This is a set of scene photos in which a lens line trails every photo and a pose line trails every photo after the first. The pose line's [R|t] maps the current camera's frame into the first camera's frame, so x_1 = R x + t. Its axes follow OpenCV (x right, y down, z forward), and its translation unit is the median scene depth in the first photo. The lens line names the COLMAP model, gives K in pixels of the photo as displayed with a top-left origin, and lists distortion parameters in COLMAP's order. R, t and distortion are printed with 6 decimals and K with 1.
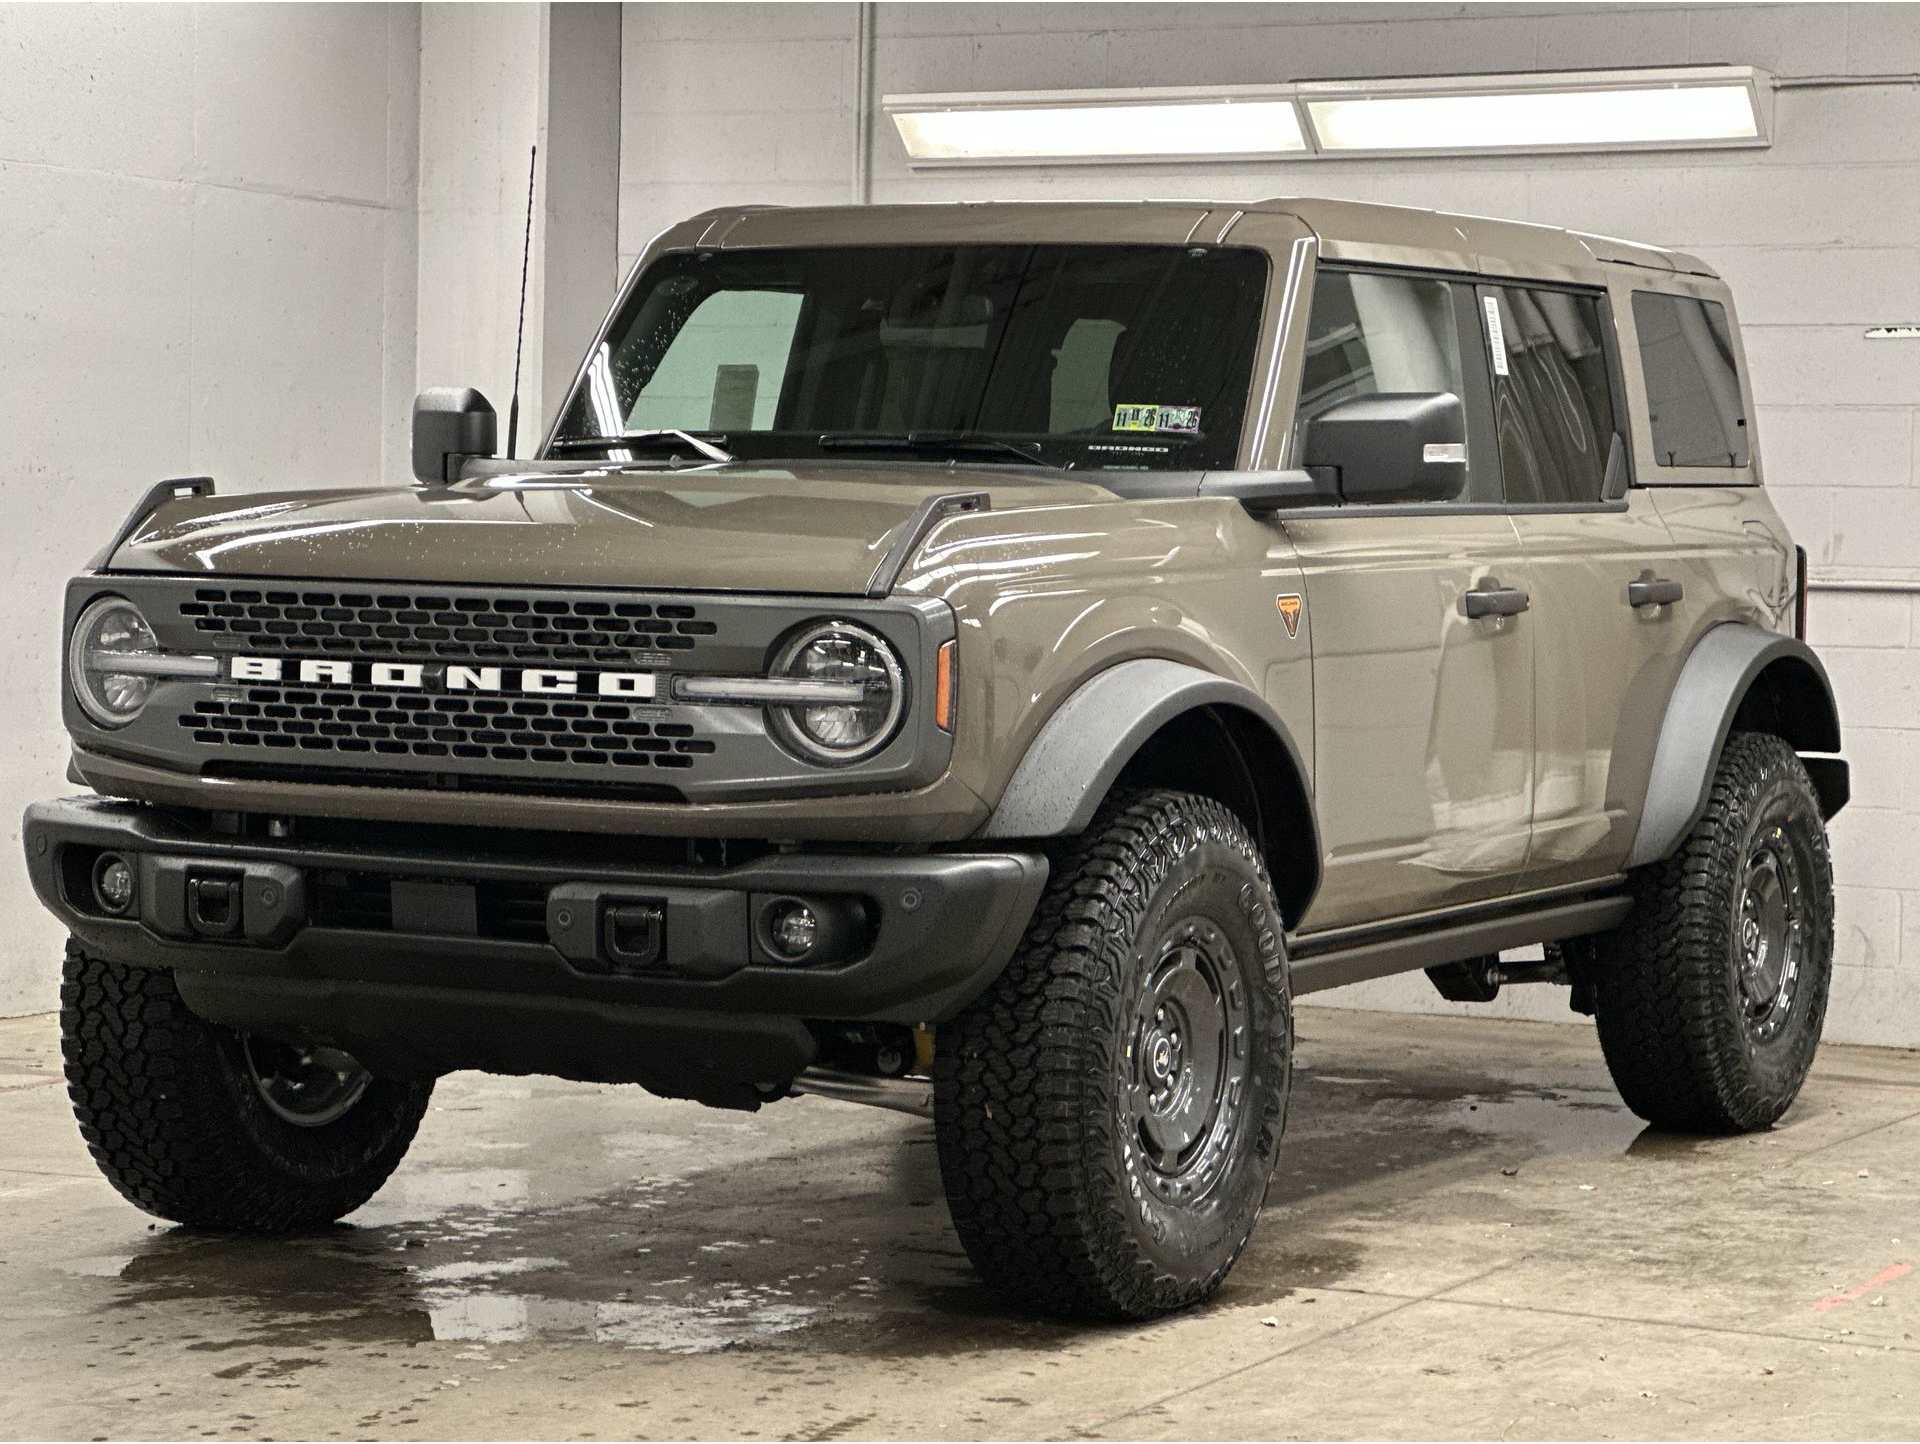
lens RADIAL K [[4754.1, 0, 931.7], [0, 4754.1, 709.4], [0, 0, 1]] dist [0.242039, 0.000000]
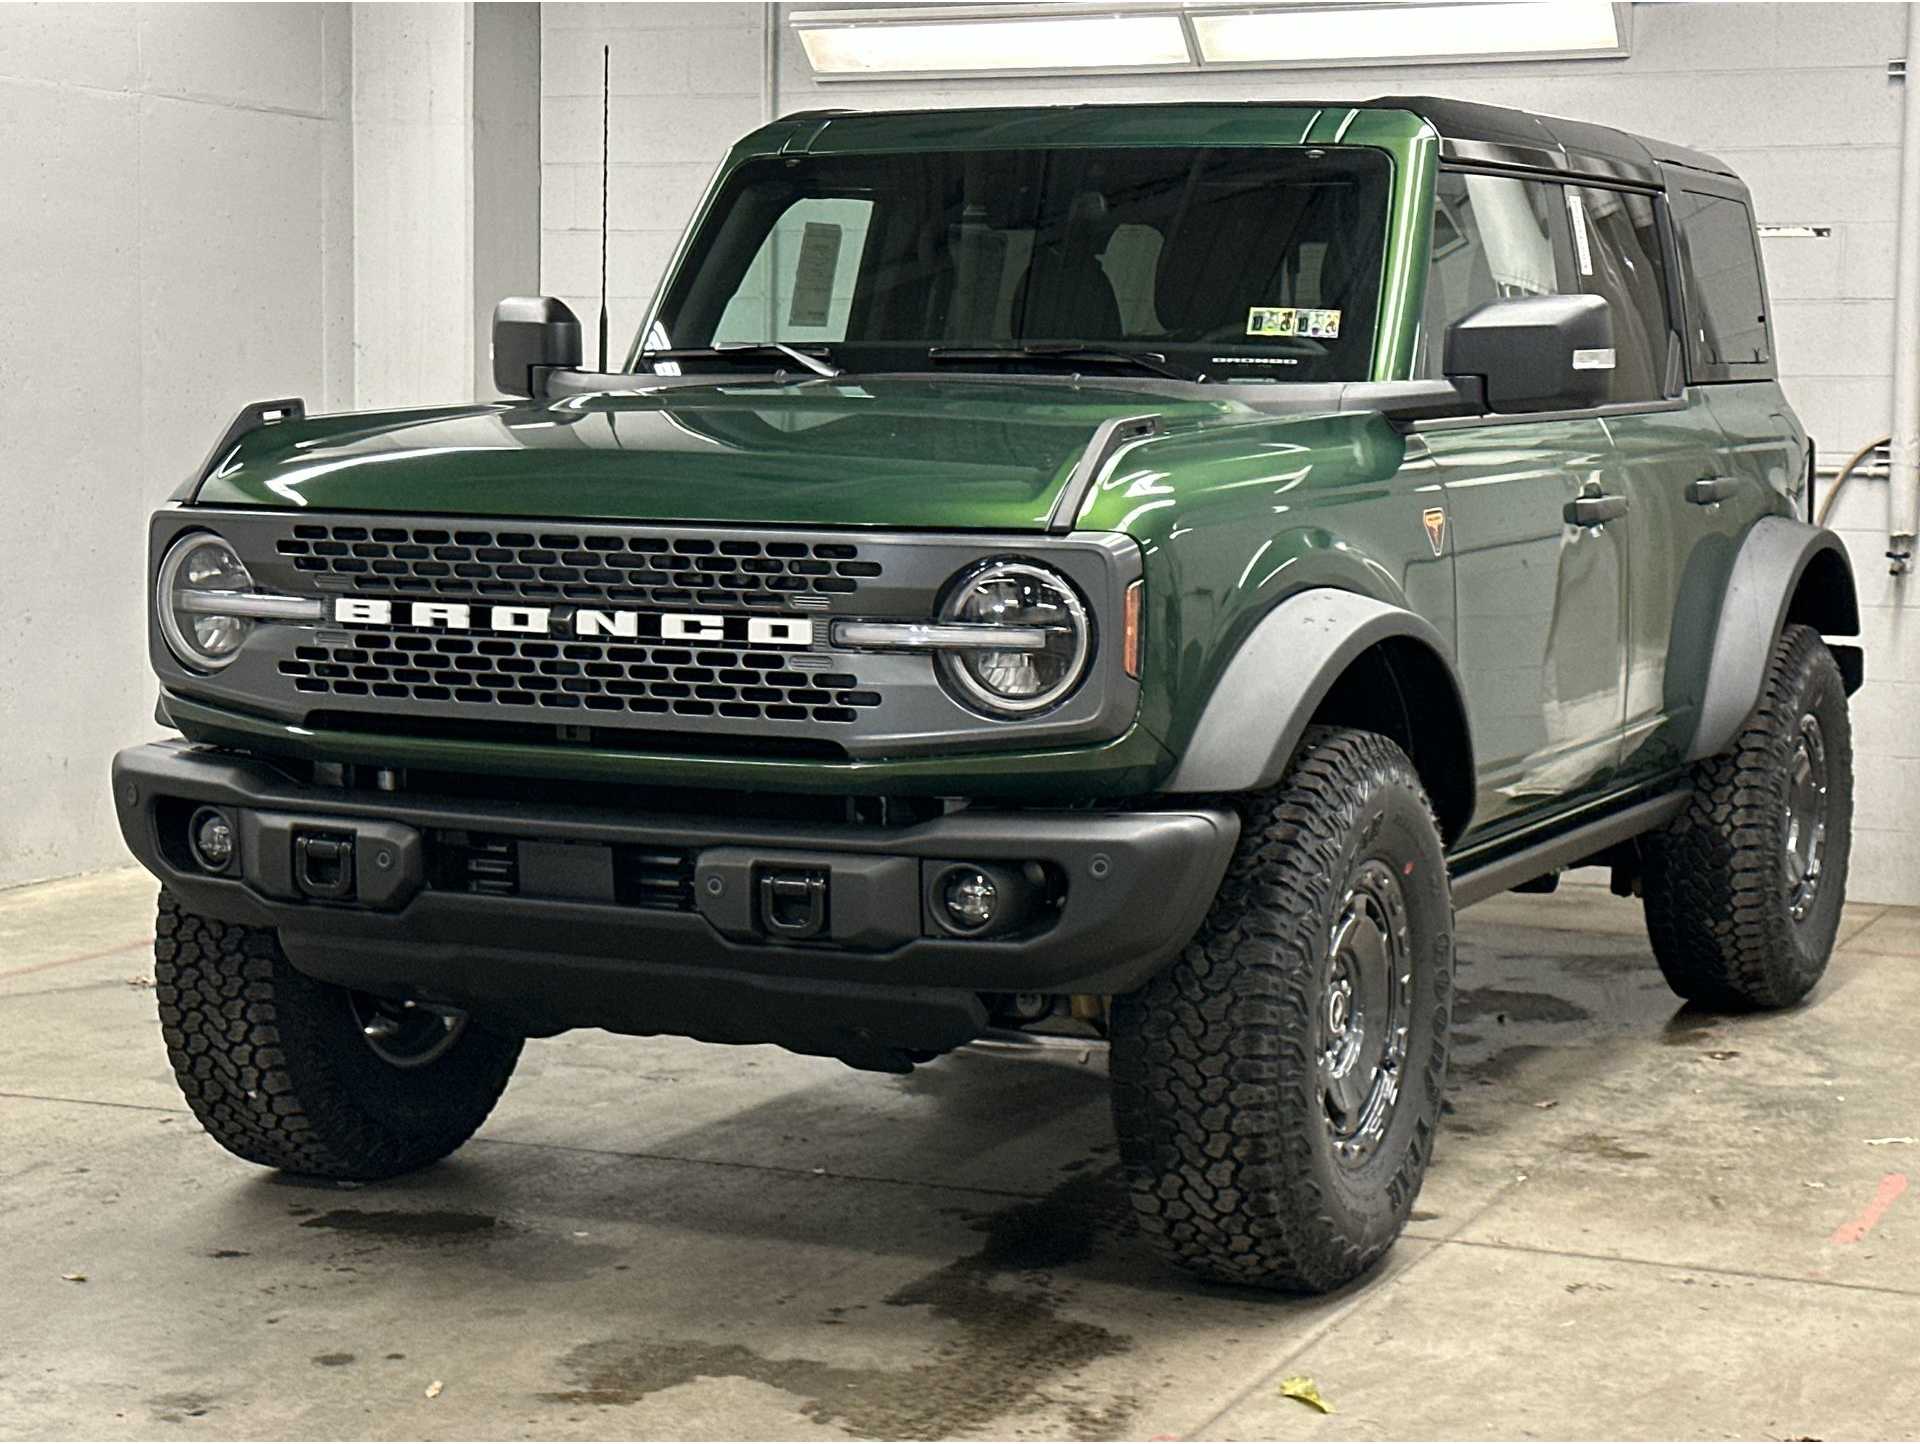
lens RADIAL K [[3828.7, 0, 952.9], [0, 3828.7, 730.7], [0, 0, 1]] dist [0.256105, 0.000000]
pose [[0.998848, -0.012979, 0.046191, -0.060788], [0.010501, 0.998514, 0.053477, -0.023646], [-0.046816, -0.052931, 0.997500, 0.242966]]
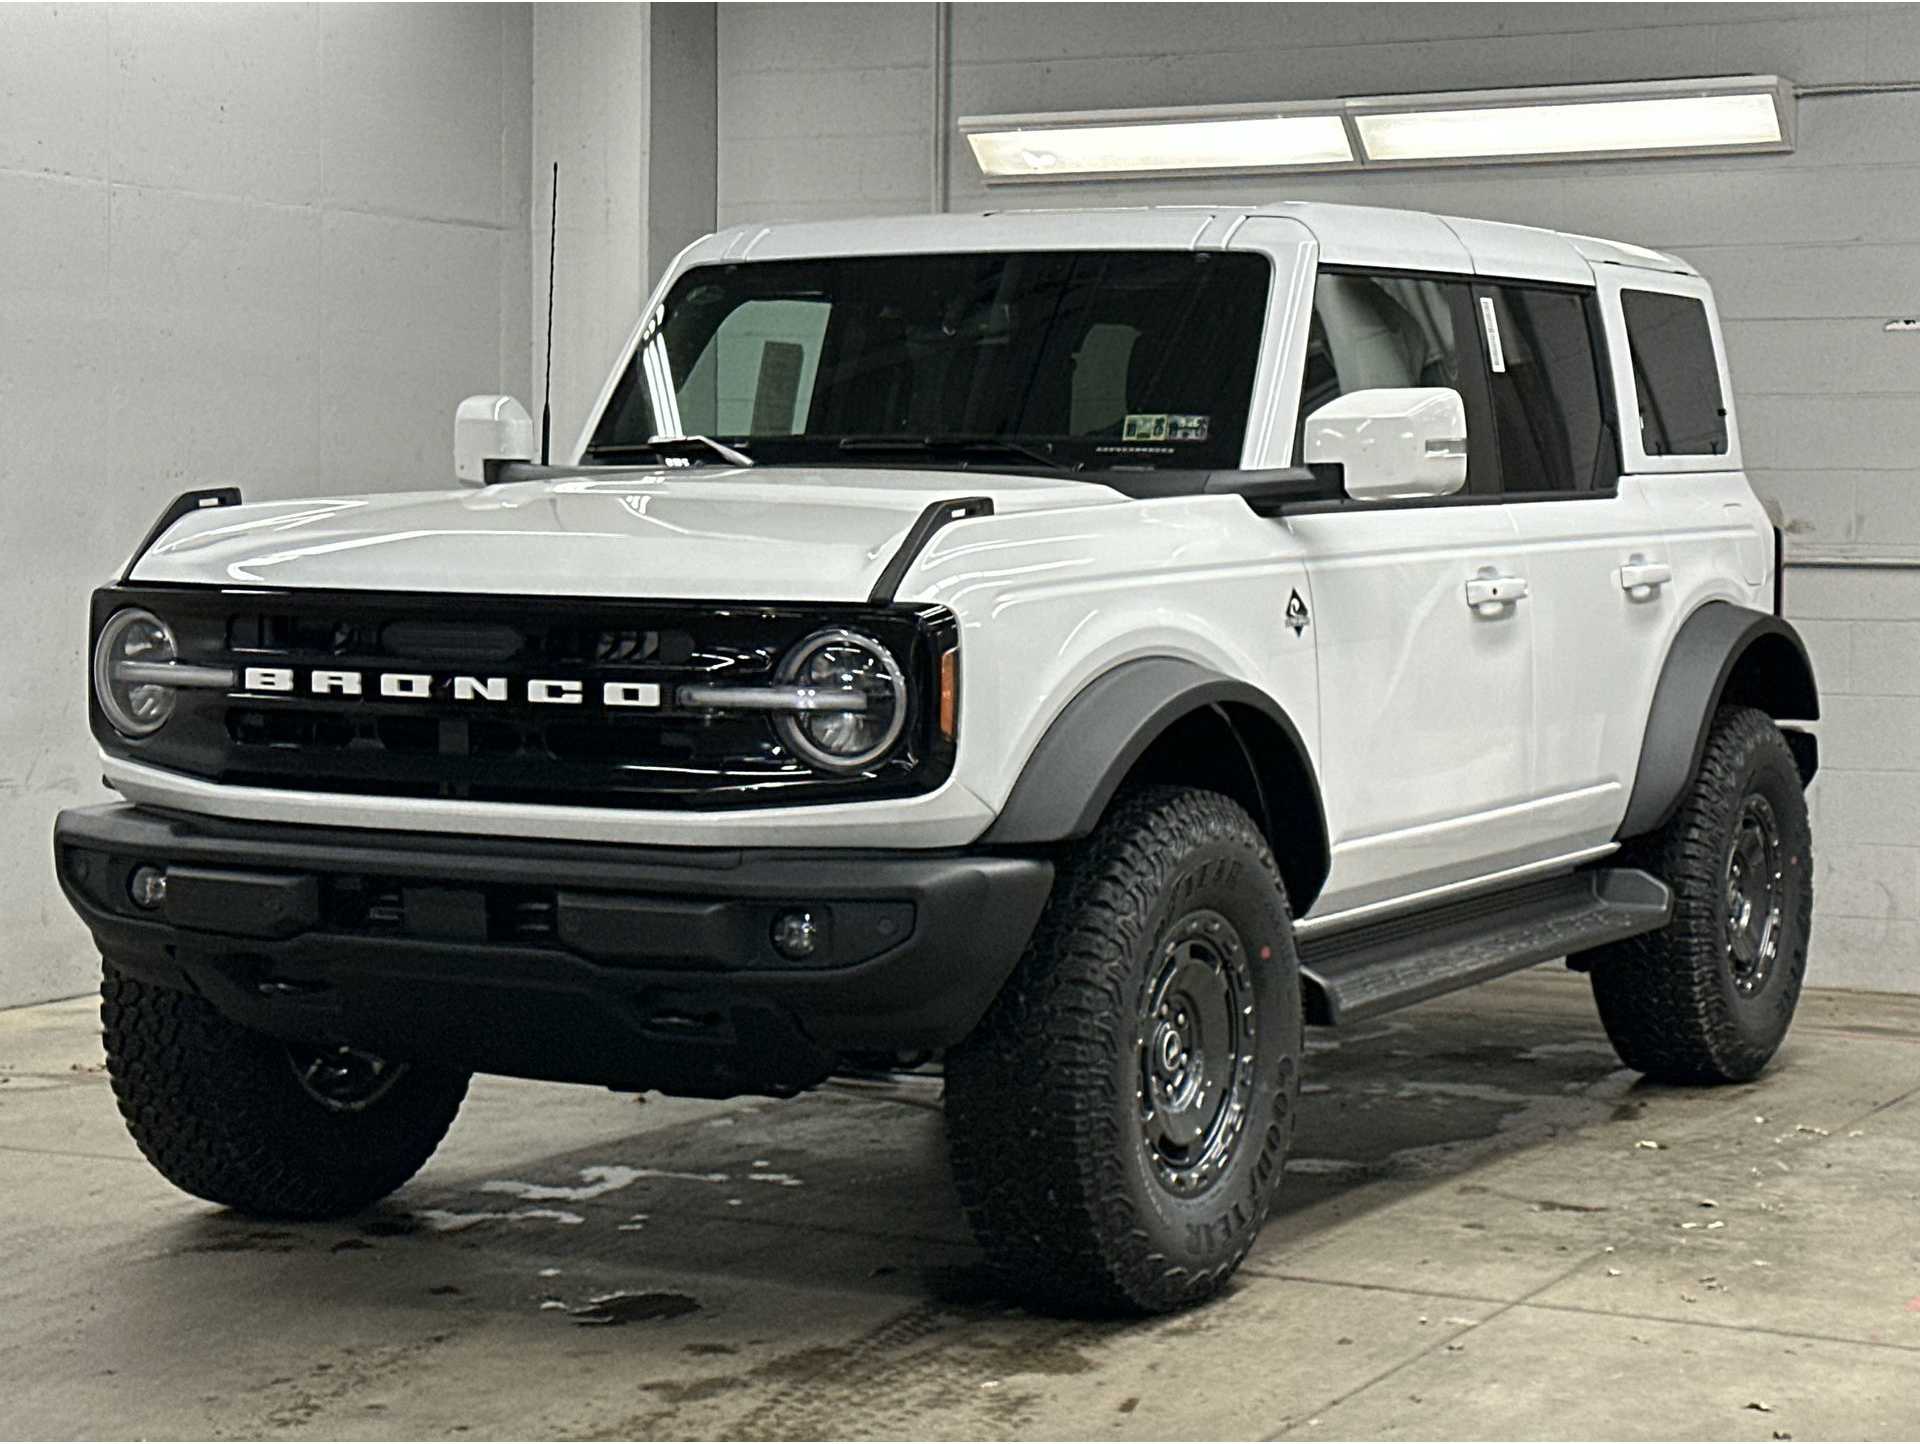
lens RADIAL K [[3828.7, 0, 974.9], [0, 3828.7, 732.9], [0, 0, 1]] dist [0.256105, 0.000000]
pose [[0.999847, -0.011288, -0.013343, 0.018010], [0.011604, 0.999648, 0.023861, -0.014636], [0.013069, -0.024012, 0.999626, 0.181123]]
